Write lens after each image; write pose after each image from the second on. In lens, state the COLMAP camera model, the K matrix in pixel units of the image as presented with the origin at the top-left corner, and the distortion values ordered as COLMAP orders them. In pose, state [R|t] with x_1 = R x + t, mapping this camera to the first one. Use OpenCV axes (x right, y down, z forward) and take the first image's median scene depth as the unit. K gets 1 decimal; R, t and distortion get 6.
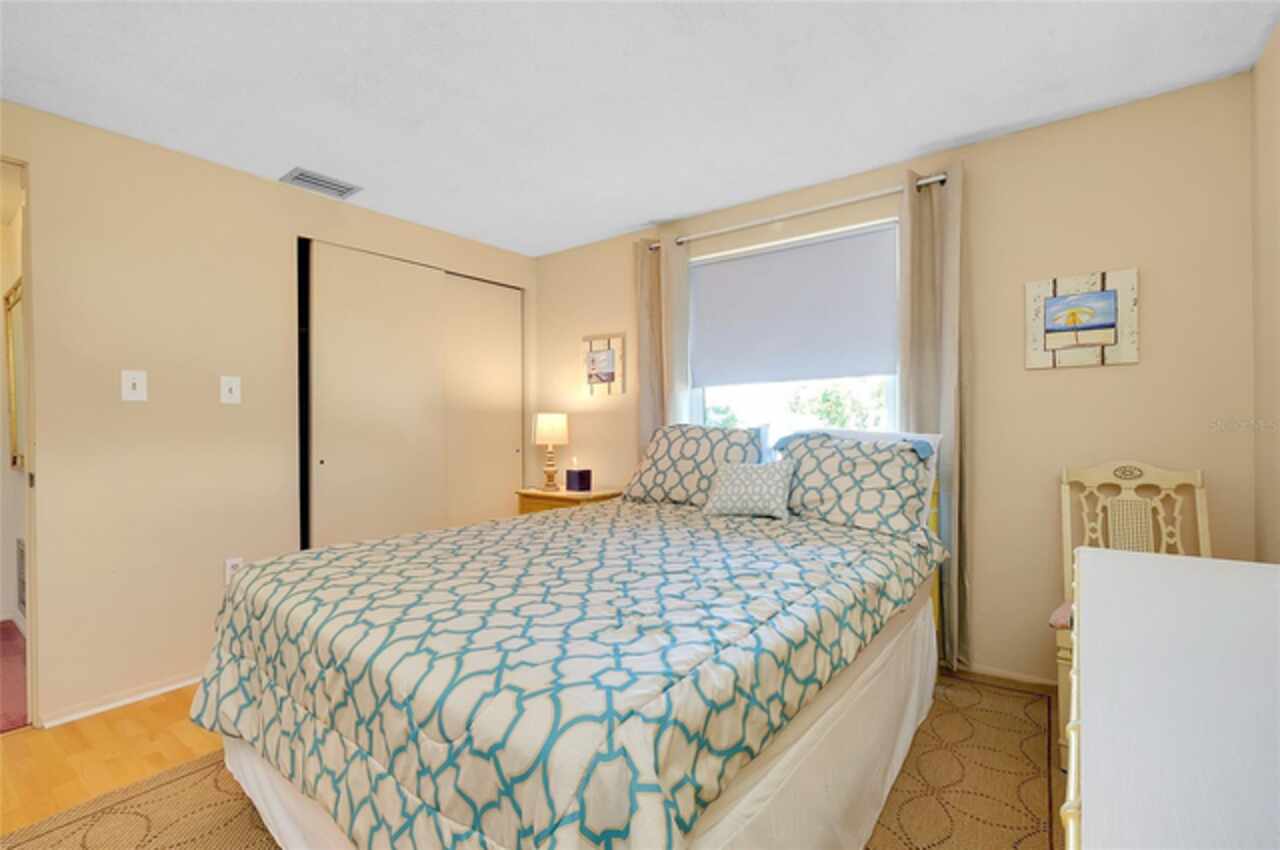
lens RADIAL K [[577.3, 0, 640.0], [0, 577.3, 425.0], [0, 0, 1]] dist [0.000108, -0.000292]
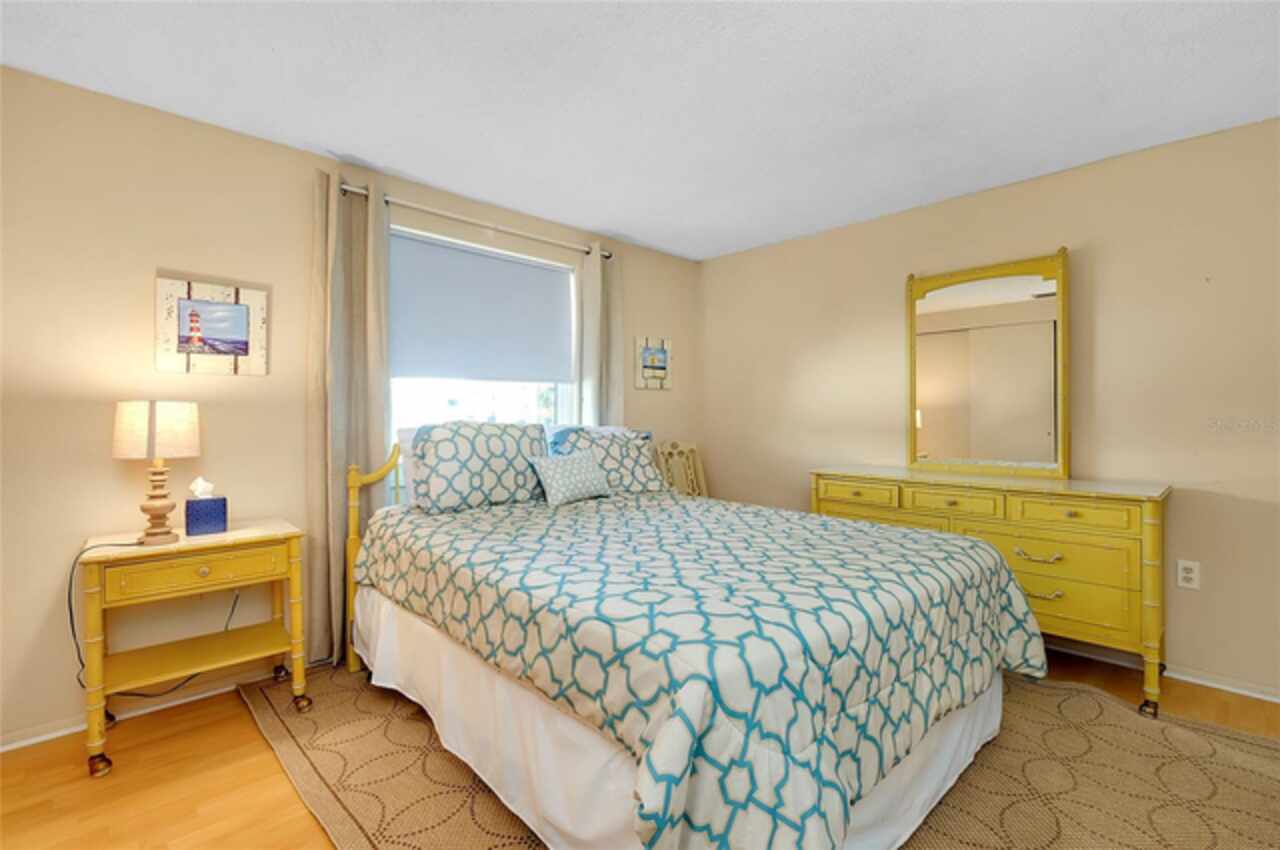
lens RADIAL K [[563.4, 0, 637.9], [0, 563.4, 418.7], [0, 0, 1]] dist [-0.001056, -0.000021]
pose [[0.166071, 0.010040, 0.986063, -0.741101], [0.009586, 0.999884, -0.011795, 0.009009], [-0.986067, 0.011412, 0.165956, 0.577387]]
